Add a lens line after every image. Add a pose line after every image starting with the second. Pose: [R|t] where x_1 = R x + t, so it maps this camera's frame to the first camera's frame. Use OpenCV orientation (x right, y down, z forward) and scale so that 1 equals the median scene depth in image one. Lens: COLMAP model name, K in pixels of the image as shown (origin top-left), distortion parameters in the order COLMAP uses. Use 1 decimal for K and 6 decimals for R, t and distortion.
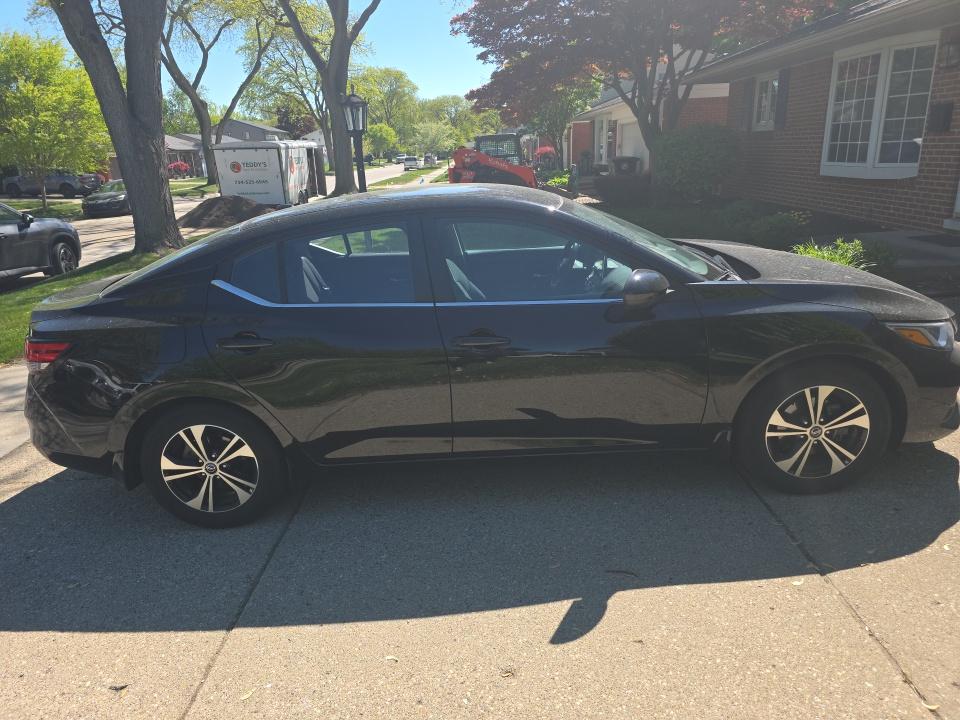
lens RADIAL K [[654.0, 0, 472.9], [0, 654.0, 357.4], [0, 0, 1]] dist [0.056747, -0.045613]
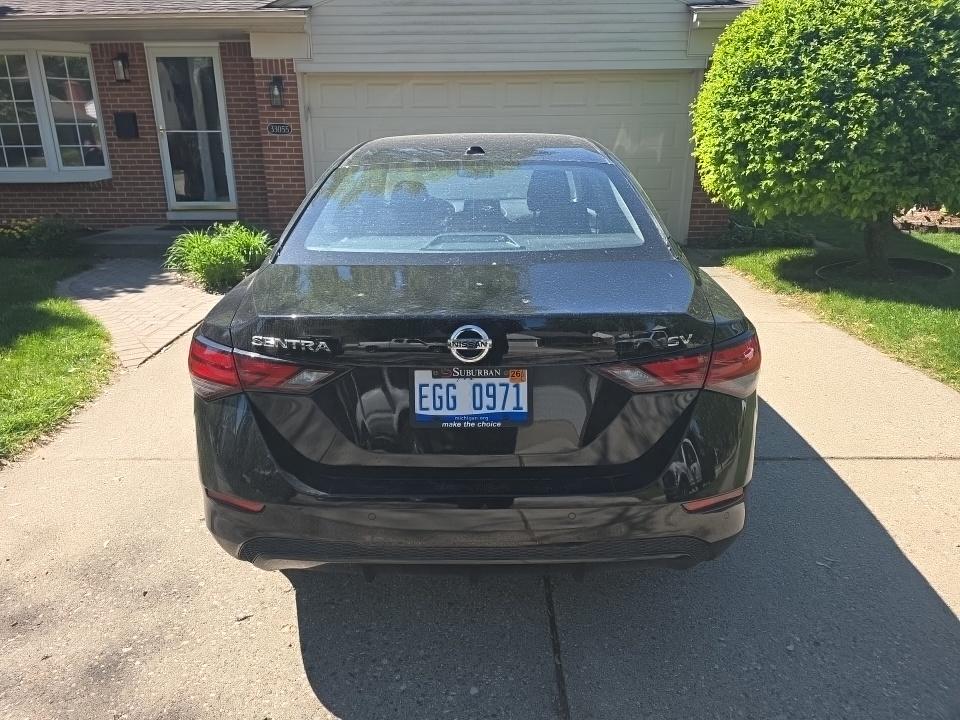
lens RADIAL K [[654.0, 0, 472.9], [0, 654.0, 357.4], [0, 0, 1]] dist [0.056747, -0.045613]
pose [[-0.006463, -0.255967, 0.966664, -0.481810], [0.311742, 0.917993, 0.245164, -0.086297], [-0.950145, 0.302934, 0.073863, 0.456670]]
